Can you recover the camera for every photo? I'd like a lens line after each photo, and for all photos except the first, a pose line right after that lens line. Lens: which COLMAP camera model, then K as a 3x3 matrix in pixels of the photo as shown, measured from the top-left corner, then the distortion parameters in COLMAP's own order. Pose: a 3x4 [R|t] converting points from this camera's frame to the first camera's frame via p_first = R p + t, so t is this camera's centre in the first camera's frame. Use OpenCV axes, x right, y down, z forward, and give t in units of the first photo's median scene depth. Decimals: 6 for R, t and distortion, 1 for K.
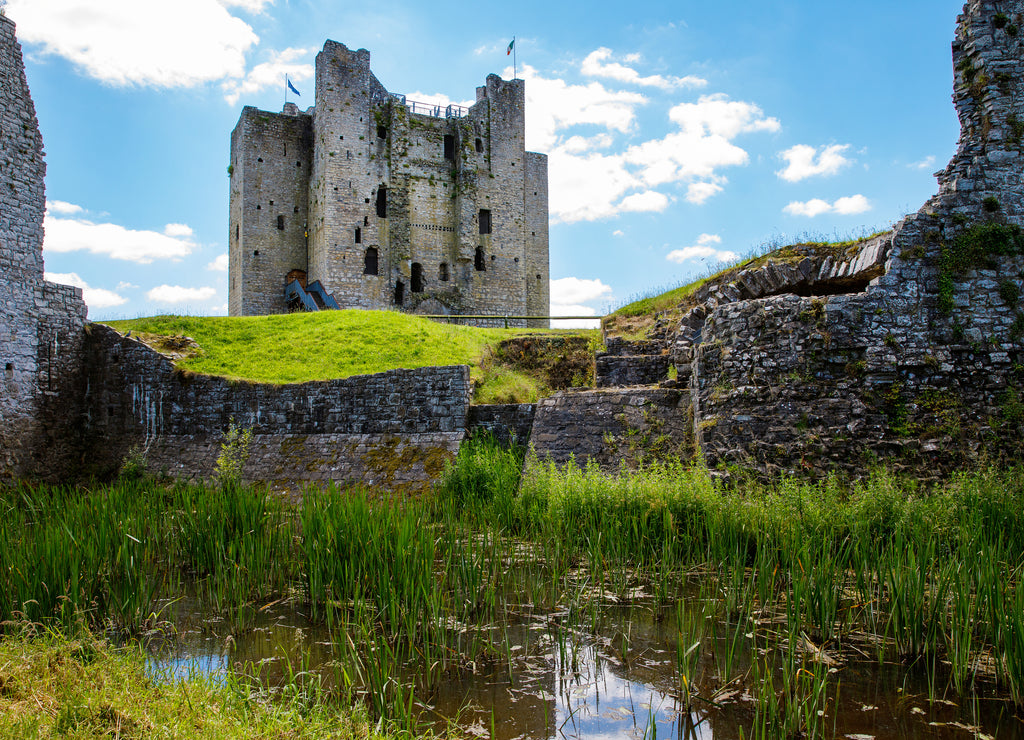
lens RADIAL K [[799.1, 0, 512.8], [0, 799.1, 380.9], [0, 0, 1]] dist [-0.102022, 0.069020]
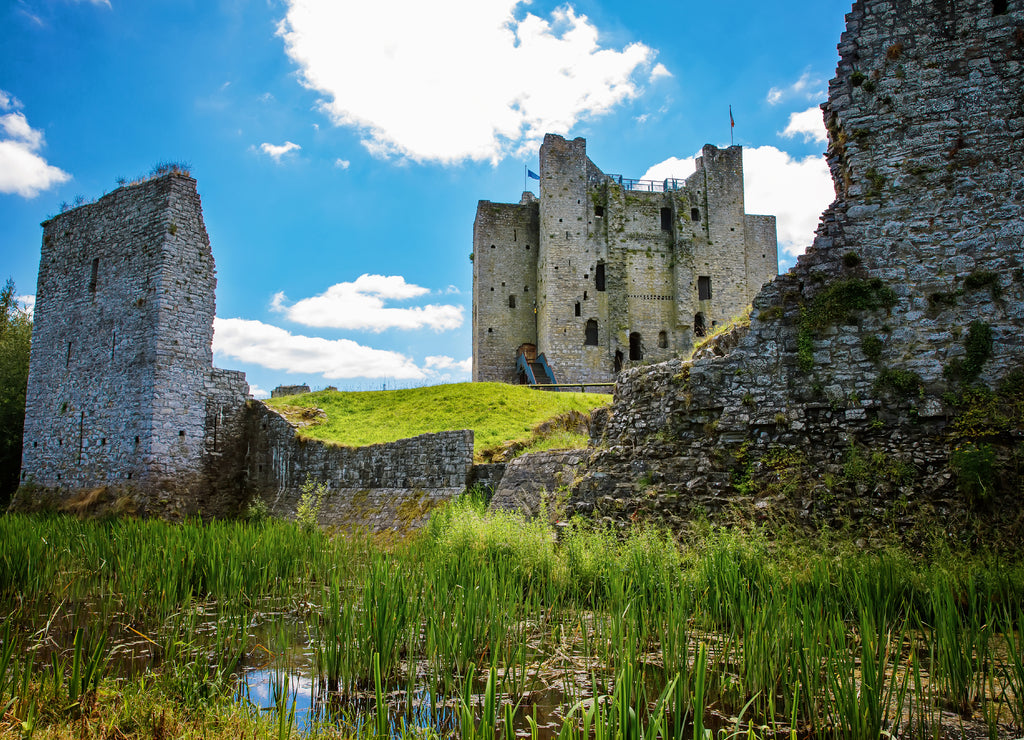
lens RADIAL K [[799.1, 0, 518.4], [0, 799.1, 375.3], [0, 0, 1]] dist [-0.102022, 0.069020]
pose [[0.931190, -0.034965, -0.362854, 0.373690], [0.002025, 0.995870, -0.090764, 0.006151], [0.364529, 0.083784, 0.927415, -0.047565]]
